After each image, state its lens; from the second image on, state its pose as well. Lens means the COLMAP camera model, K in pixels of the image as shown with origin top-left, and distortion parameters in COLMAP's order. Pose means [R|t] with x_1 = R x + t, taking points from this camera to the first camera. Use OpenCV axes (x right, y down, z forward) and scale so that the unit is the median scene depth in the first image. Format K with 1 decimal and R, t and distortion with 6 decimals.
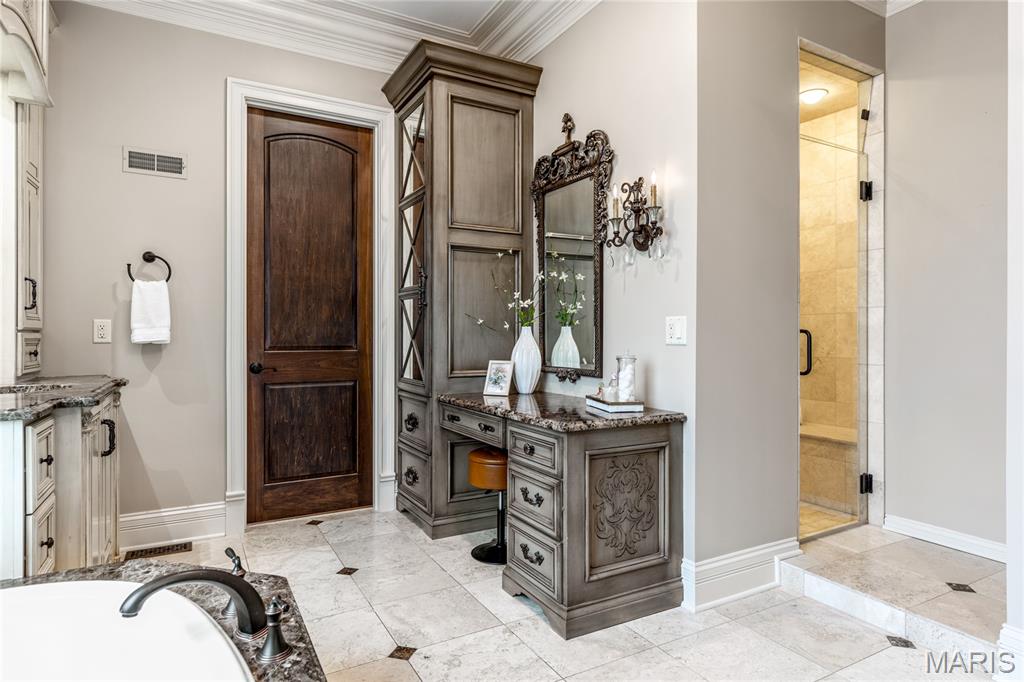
lens RADIAL K [[579.1, 0, 514.4], [0, 579.1, 333.1], [0, 0, 1]] dist [0.014181, -0.000843]
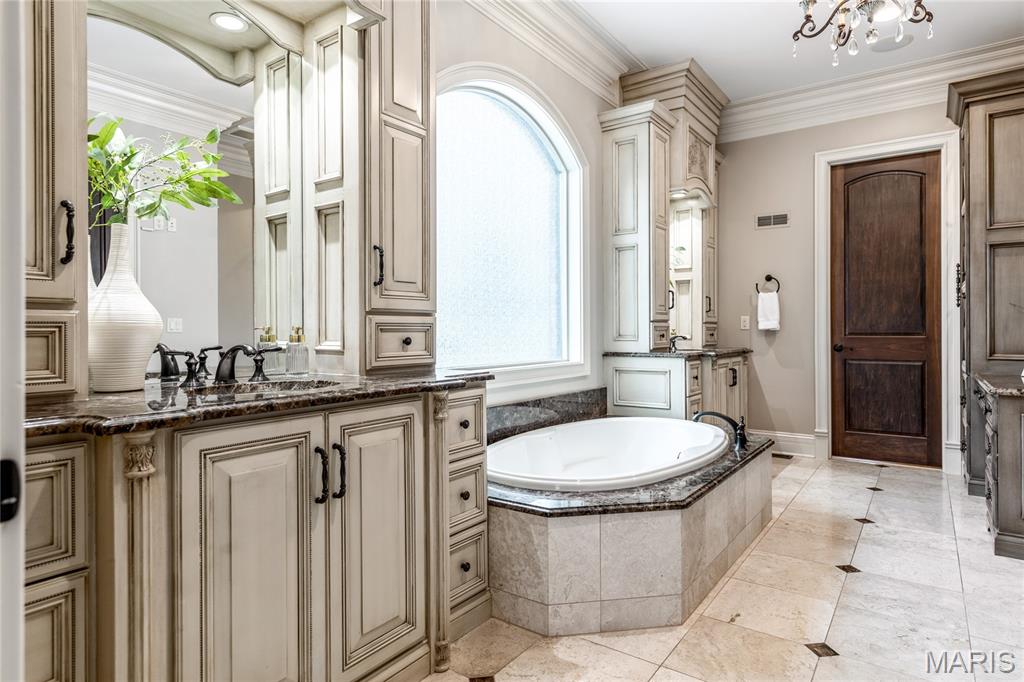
lens RADIAL K [[579.1, 0, 514.4], [0, 579.1, 333.1], [0, 0, 1]] dist [0.014181, -0.000843]
pose [[0.428759, 0.002759, -0.903415, 0.497361], [0.005118, 0.999972, 0.005483, 0.012136], [0.903404, -0.006974, 0.428733, -0.325502]]
